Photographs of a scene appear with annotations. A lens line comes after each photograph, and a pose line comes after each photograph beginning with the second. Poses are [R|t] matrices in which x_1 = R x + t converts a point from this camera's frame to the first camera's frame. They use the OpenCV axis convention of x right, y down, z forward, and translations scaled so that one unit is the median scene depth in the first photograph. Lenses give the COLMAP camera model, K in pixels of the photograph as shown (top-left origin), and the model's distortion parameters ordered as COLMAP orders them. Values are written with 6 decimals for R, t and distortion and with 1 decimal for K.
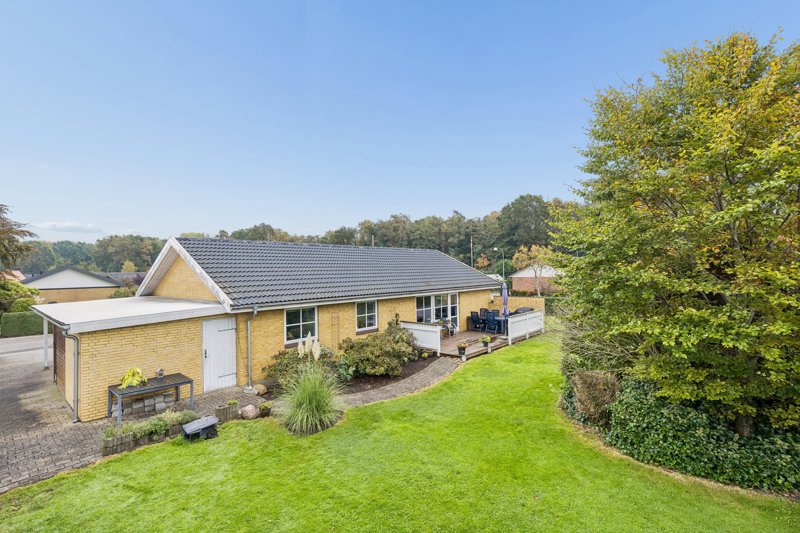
lens RADIAL K [[387.0, 0, 399.9], [0, 387.0, 265.8], [0, 0, 1]] dist [0.001939, -0.000333]
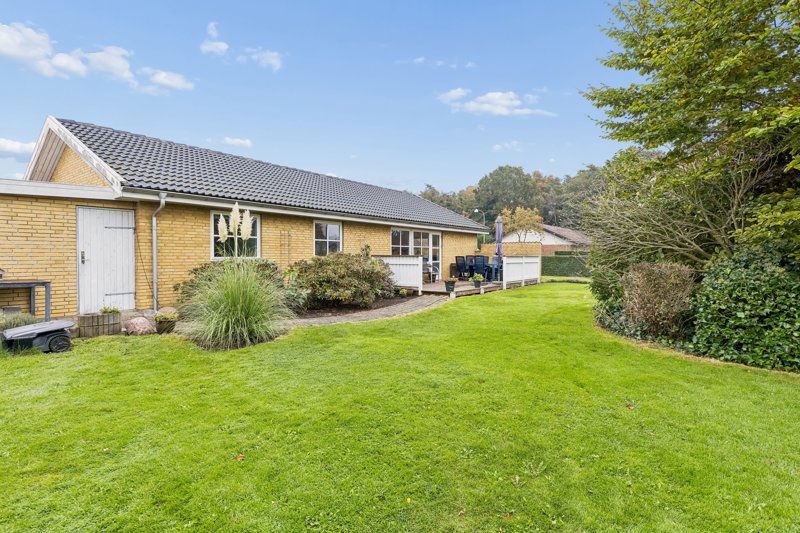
lens RADIAL K [[405.3, 0, 401.1], [0, 405.3, 266.9], [0, 0, 1]] dist [0.002434, 0.000401]
pose [[0.995991, 0.017860, 0.087647, -0.015076], [-0.019769, 0.999585, 0.020966, 0.211711], [-0.087237, -0.022614, 0.995931, 0.245888]]
